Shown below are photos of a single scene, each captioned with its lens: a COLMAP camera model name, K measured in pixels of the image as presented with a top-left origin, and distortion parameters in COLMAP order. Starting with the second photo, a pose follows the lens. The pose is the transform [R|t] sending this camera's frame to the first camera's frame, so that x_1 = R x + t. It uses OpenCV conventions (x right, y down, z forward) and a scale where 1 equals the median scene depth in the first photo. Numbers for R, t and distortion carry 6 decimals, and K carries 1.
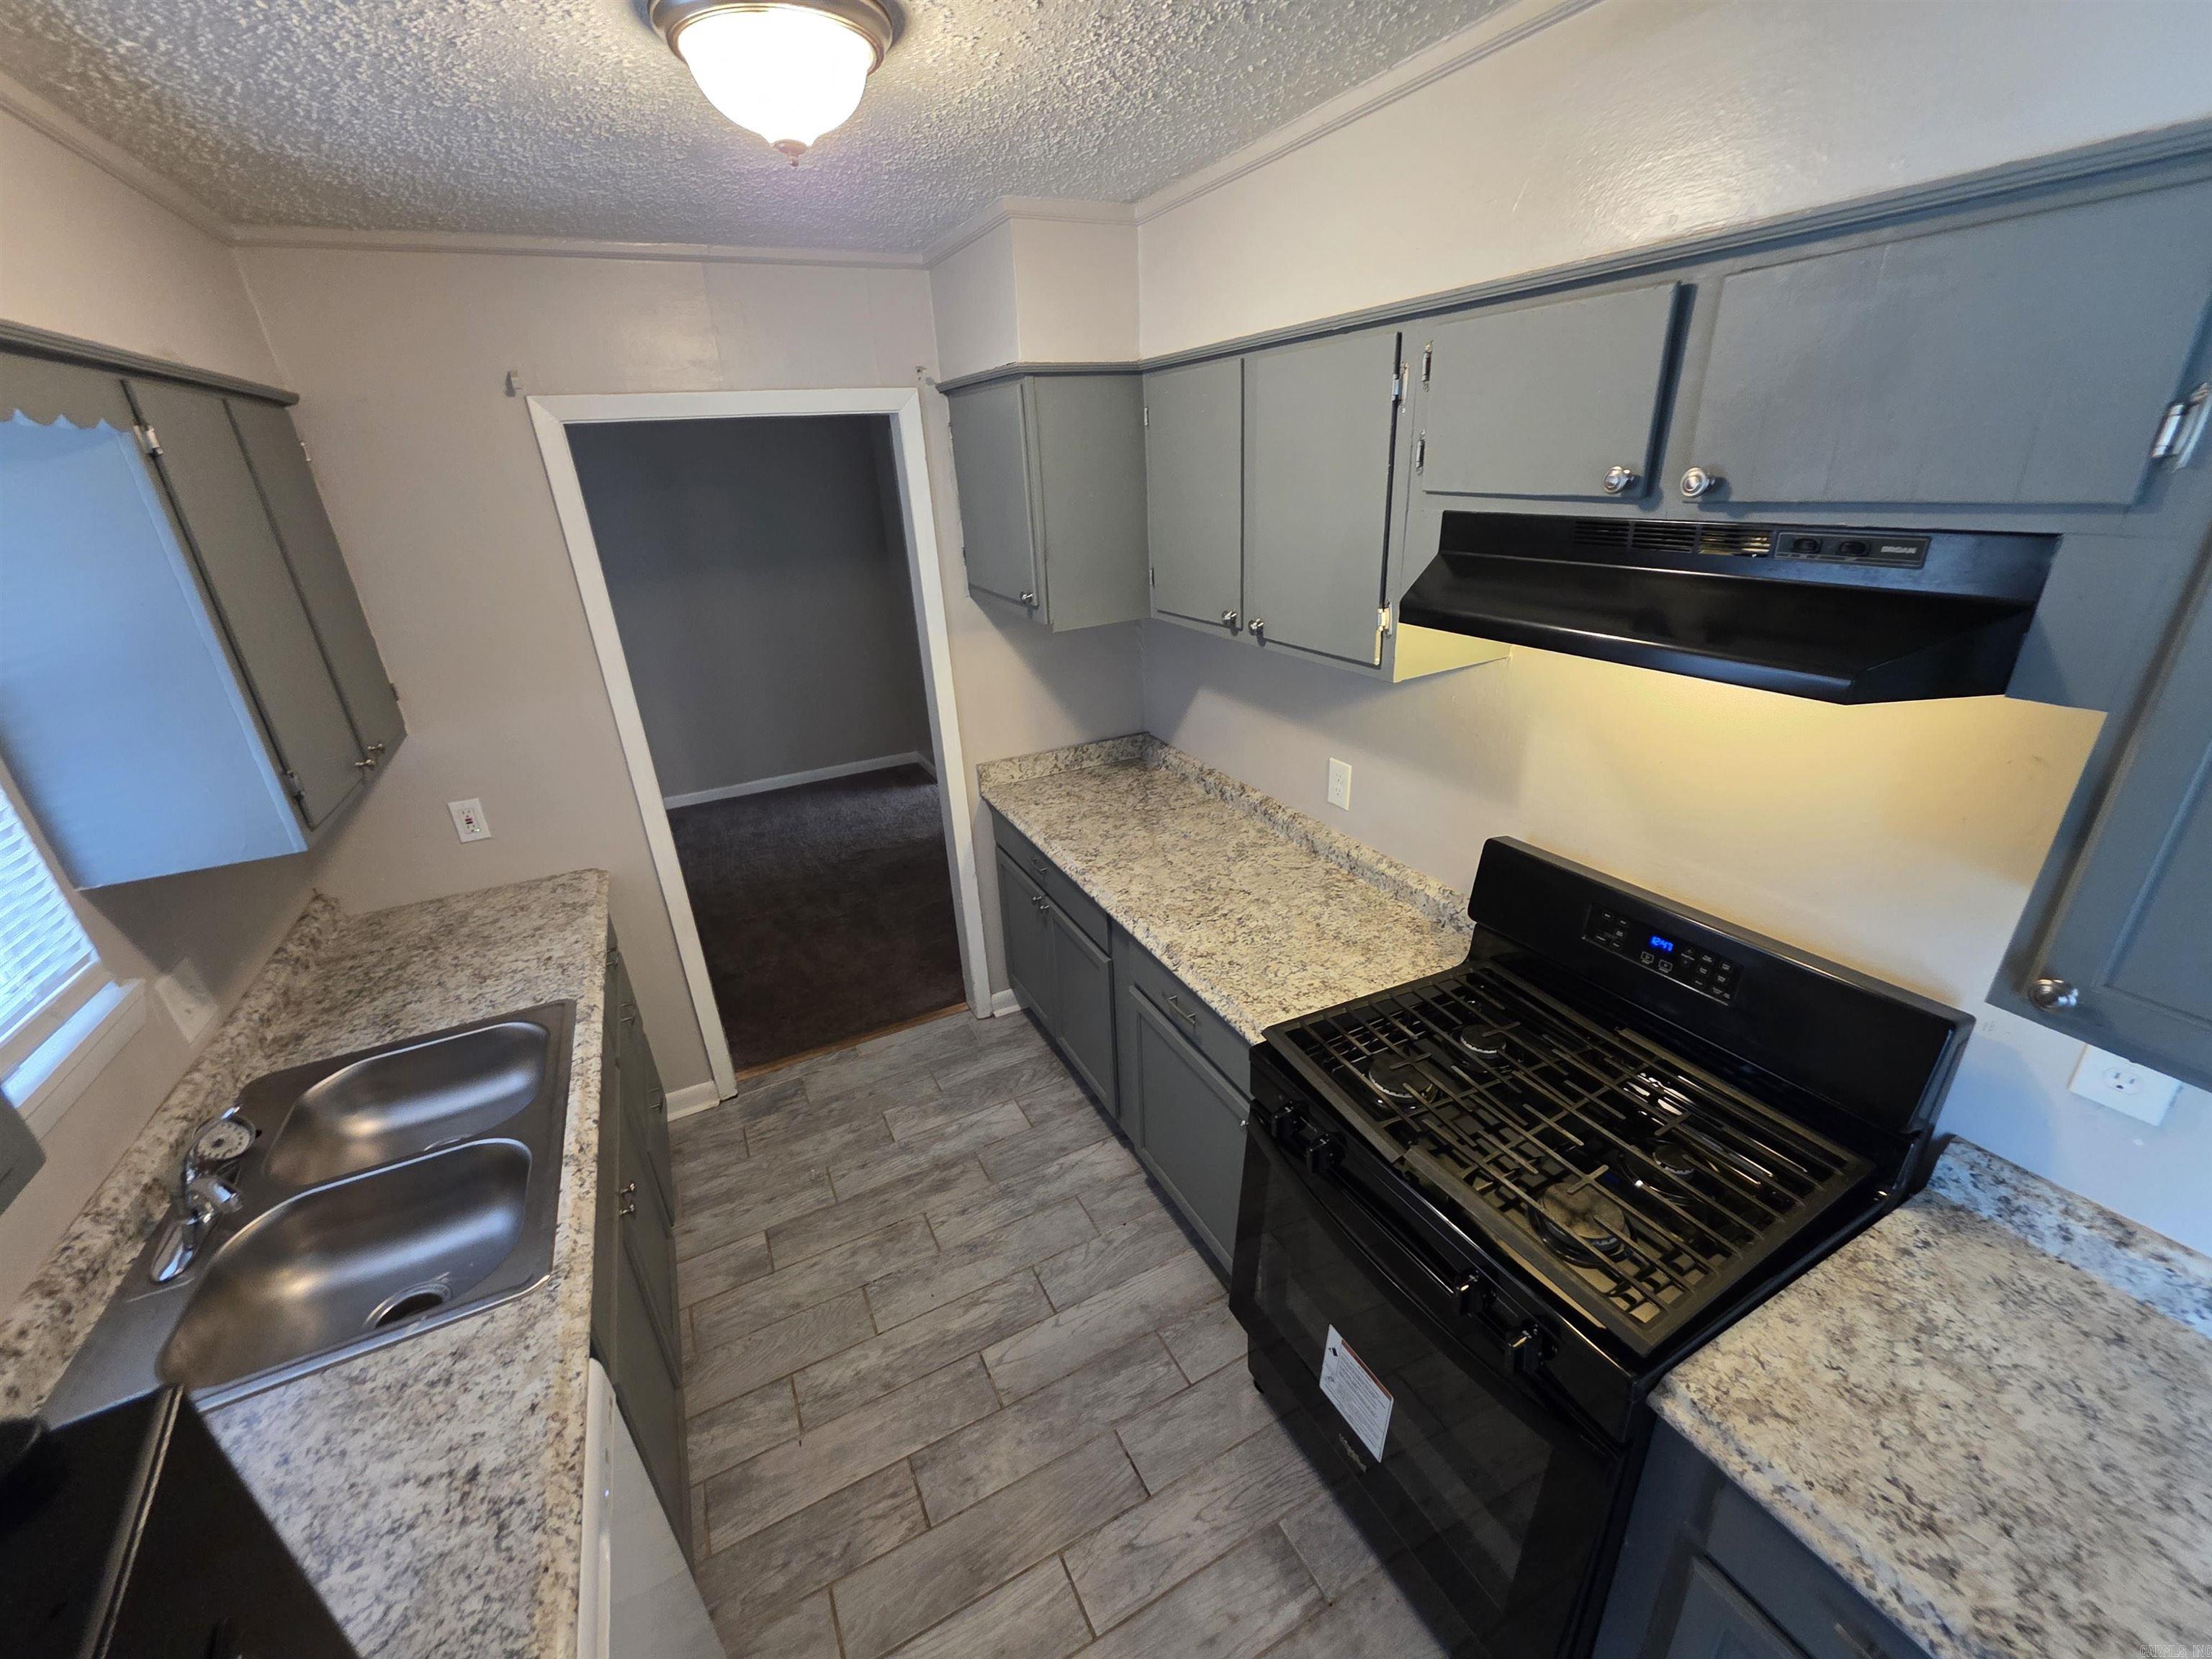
lens RADIAL K [[885.6, 0, 1107.5], [0, 885.6, 831.5], [0, 0, 1]] dist [0.002404, 0.000094]
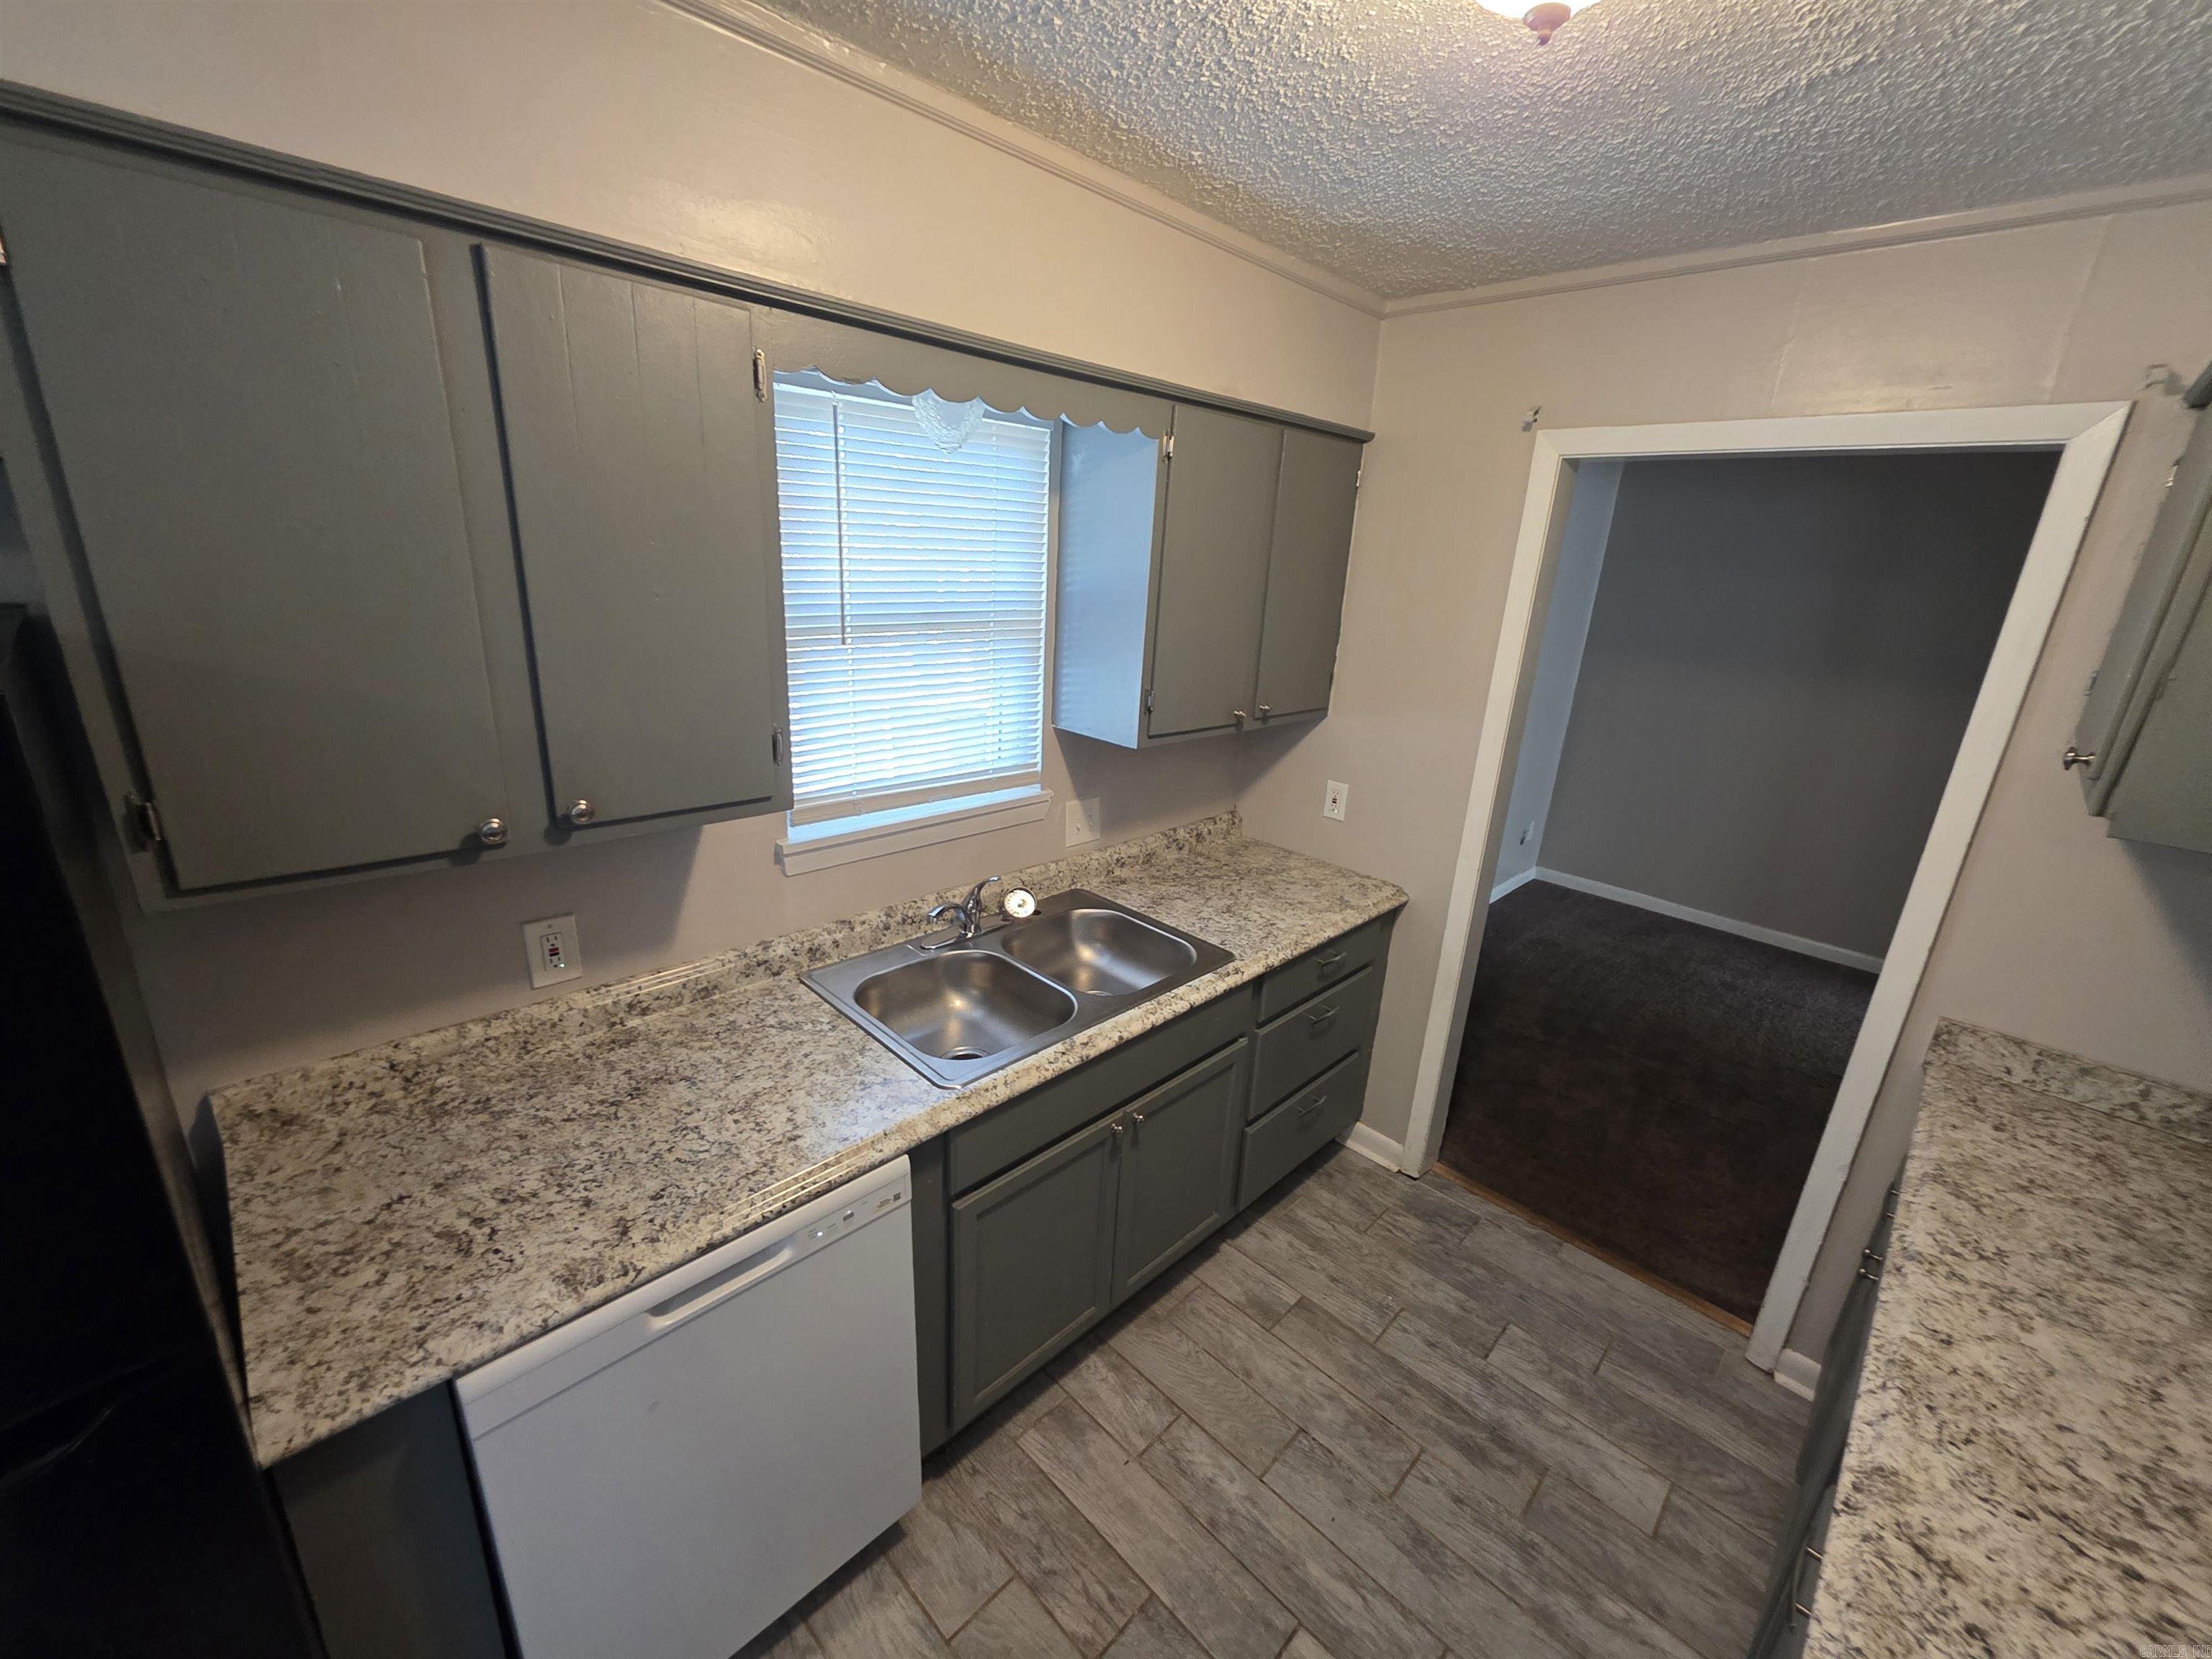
lens RADIAL K [[885.6, 0, 1102.0], [0, 885.6, 831.3], [0, 0, 1]] dist [0.002404, 0.000094]
pose [[0.311964, 0.353469, -0.881895, 0.211984], [-0.433674, 0.878856, 0.198842, -0.077777], [0.845343, 0.320424, 0.427462, 0.291303]]
